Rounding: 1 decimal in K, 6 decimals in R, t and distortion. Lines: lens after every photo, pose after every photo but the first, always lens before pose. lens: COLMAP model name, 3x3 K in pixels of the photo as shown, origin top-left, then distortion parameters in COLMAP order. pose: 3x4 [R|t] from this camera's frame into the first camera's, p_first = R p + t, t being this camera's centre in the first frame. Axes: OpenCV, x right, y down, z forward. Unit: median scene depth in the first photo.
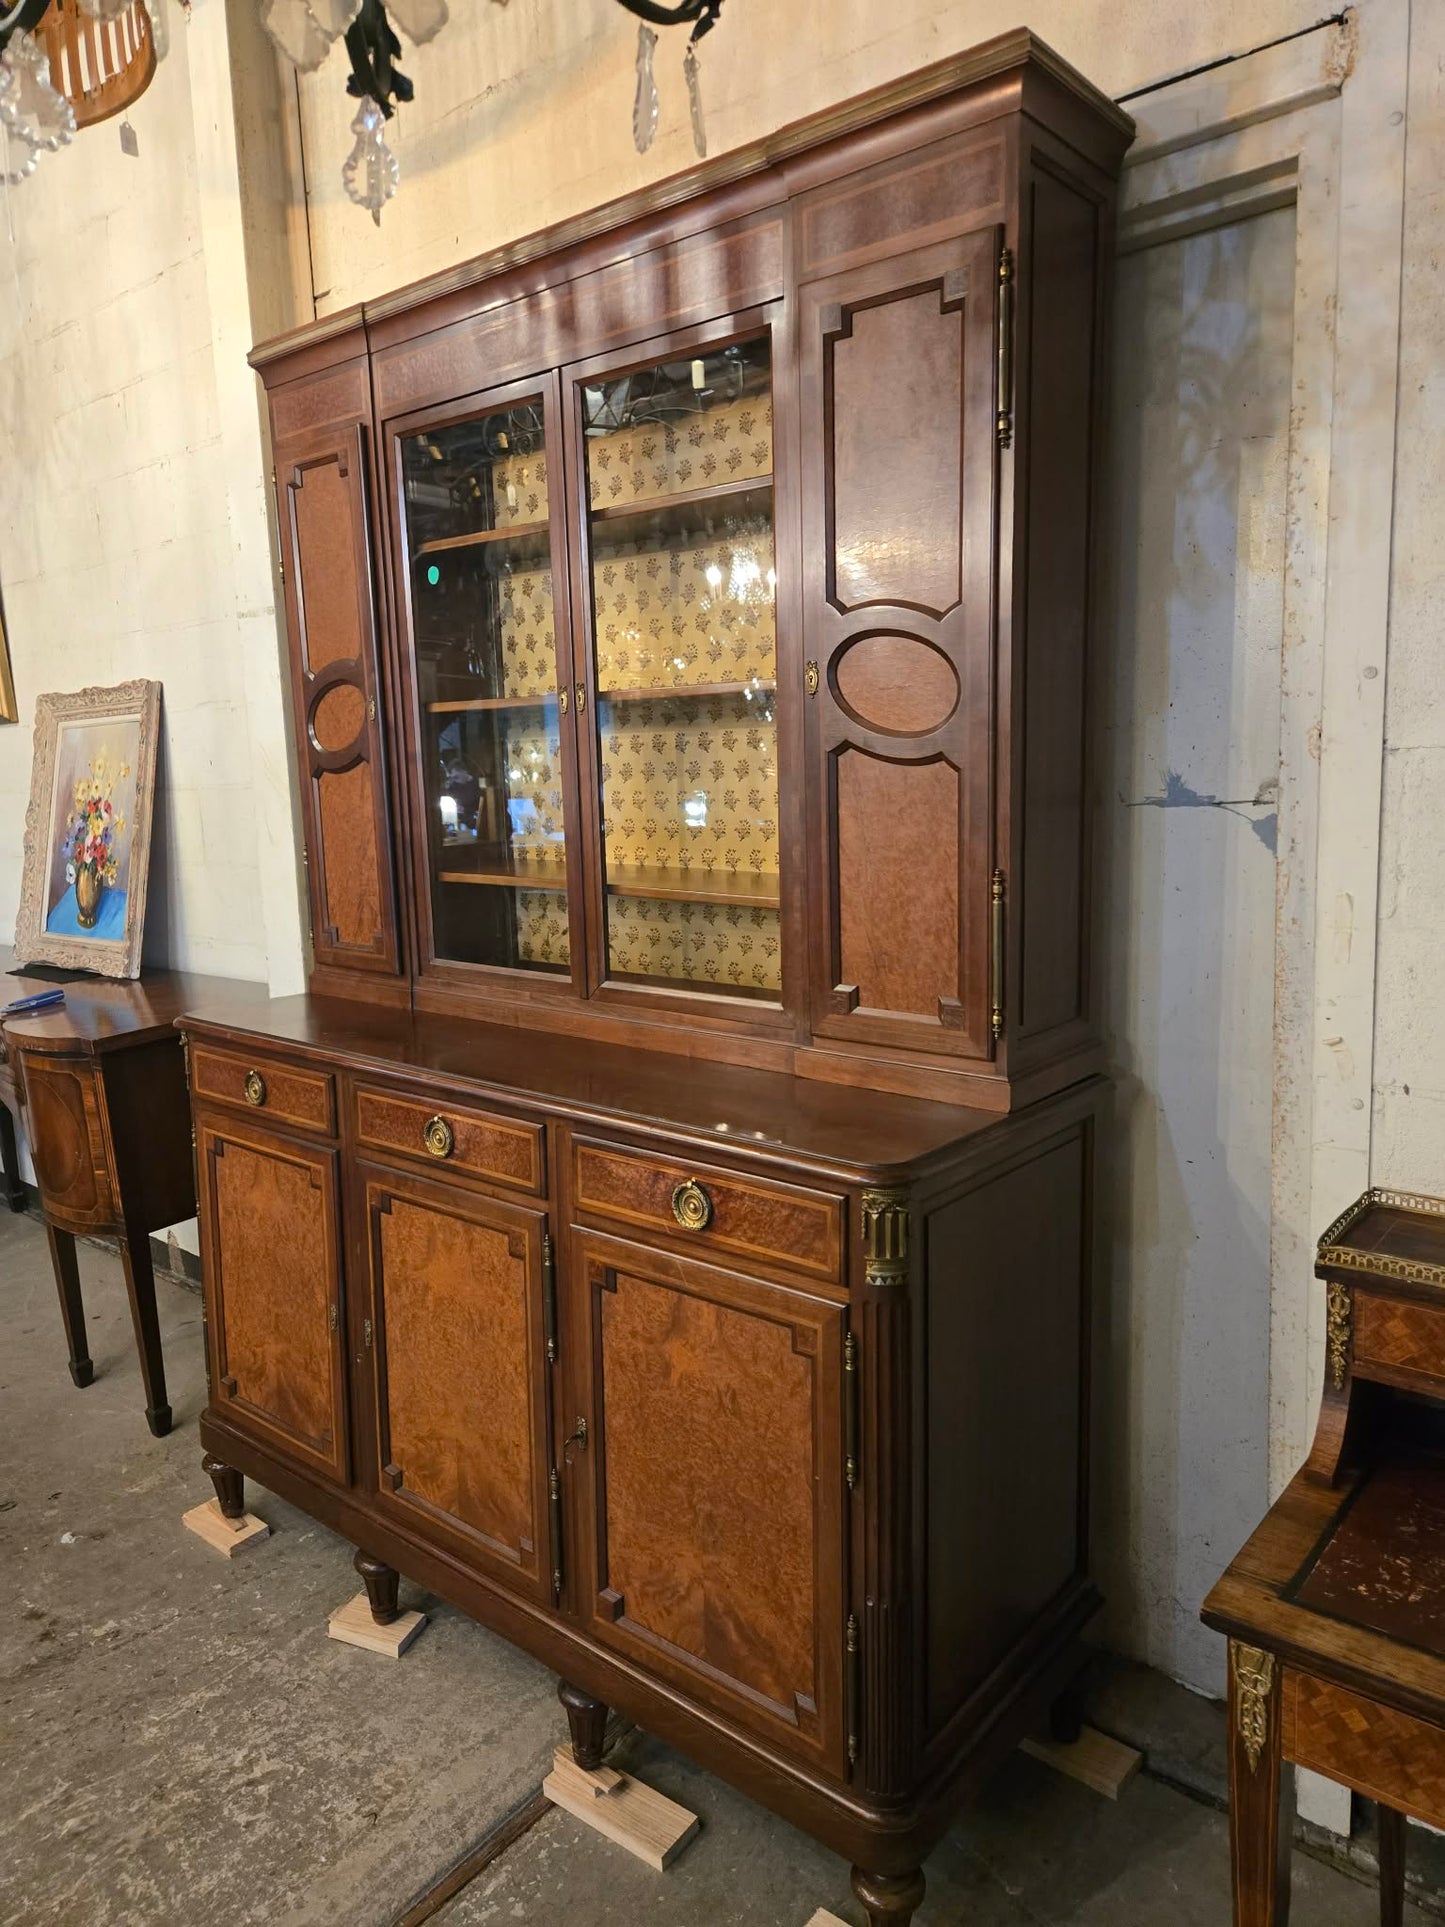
lens RADIAL K [[1275.6, 0, 701.0], [0, 1275.6, 941.7], [0, 0, 1]] dist [0.070728, -0.056133]
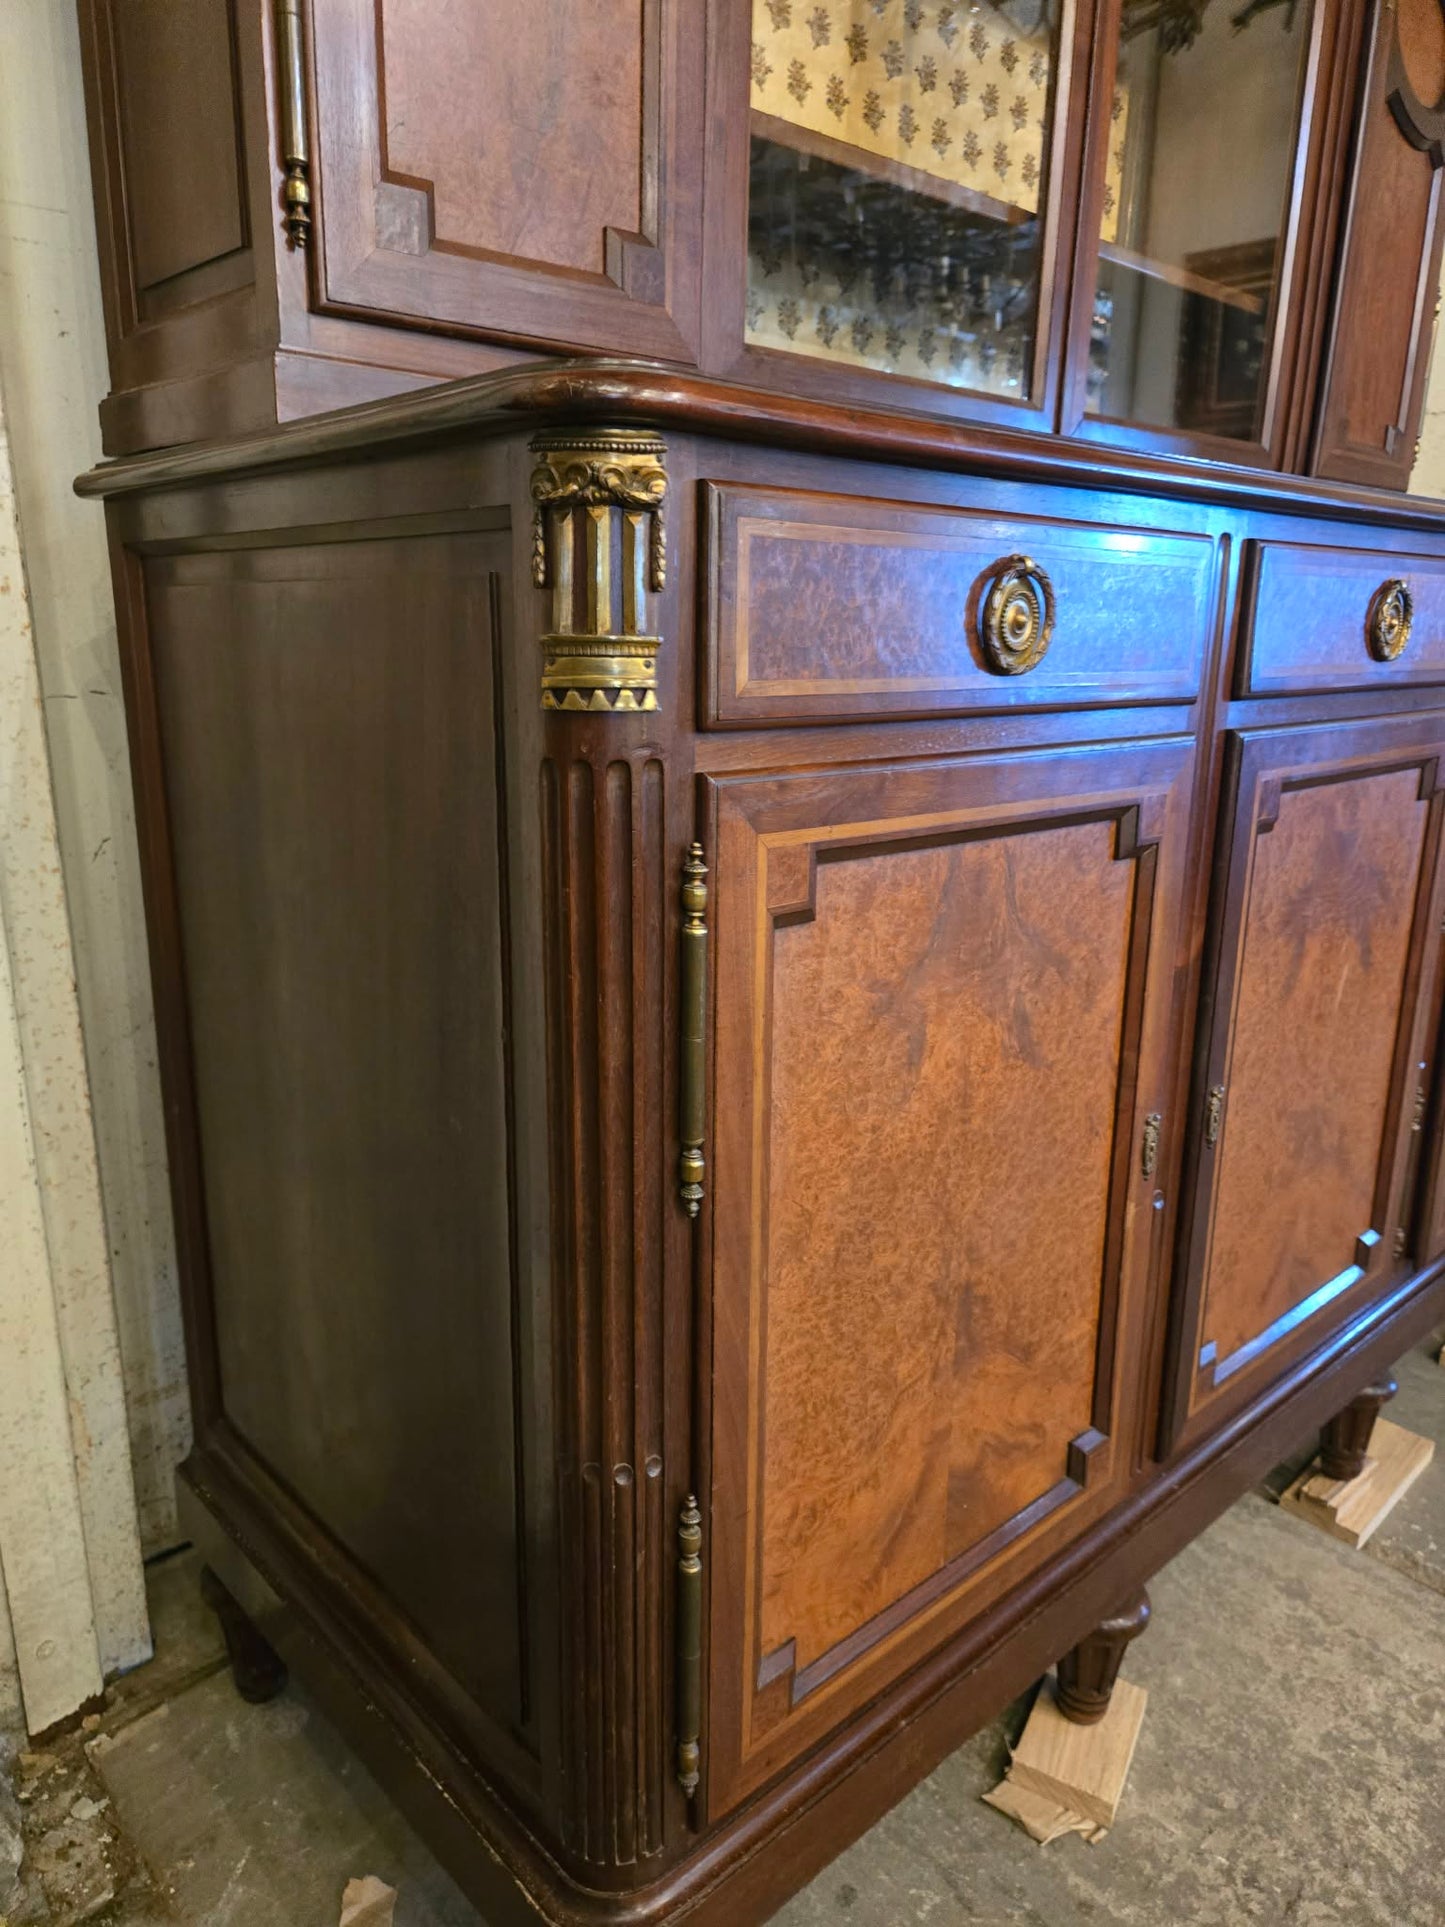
lens RADIAL K [[1302.0, 0, 678.0], [0, 1302.0, 949.5], [0, 0, 1]] dist [0.057533, -0.049800]
pose [[0.142879, -0.220057, 0.964966, -0.871660], [0.120880, 0.971551, 0.203661, 0.149937], [-0.982331, 0.087546, 0.165415, 1.318688]]
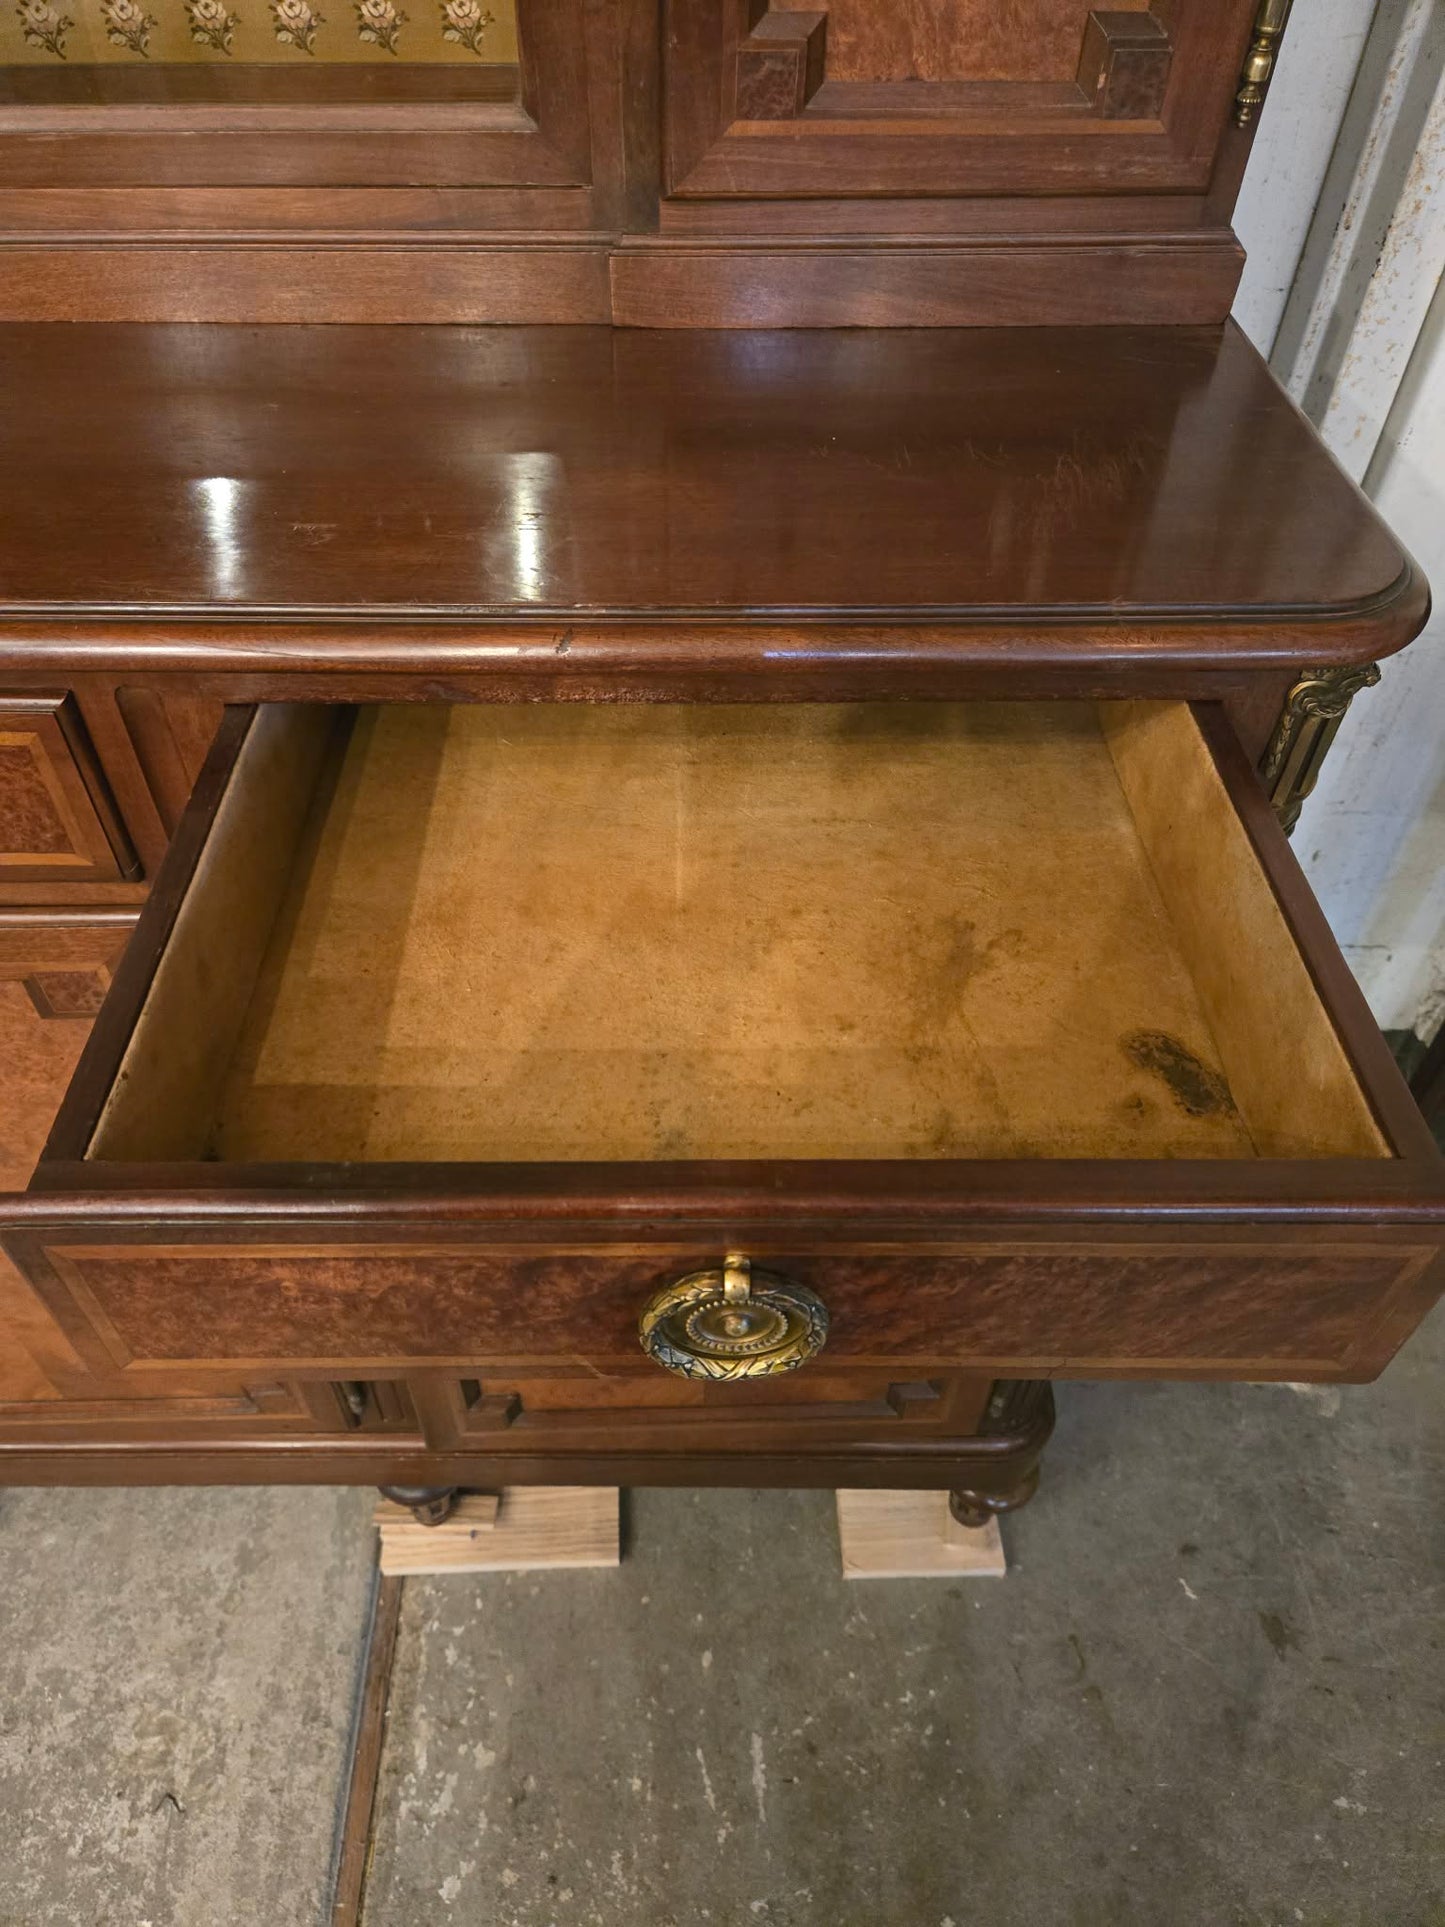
lens RADIAL K [[1302.0, 0, 678.0], [0, 1302.0, 949.5], [0, 0, 1]] dist [0.057533, -0.049800]
pose [[0.765575, -0.452361, 0.457454, -0.183220], [0.075848, 0.769559, 0.634055, -0.000102], [-0.638859, -0.450720, 0.623466, 0.684671]]
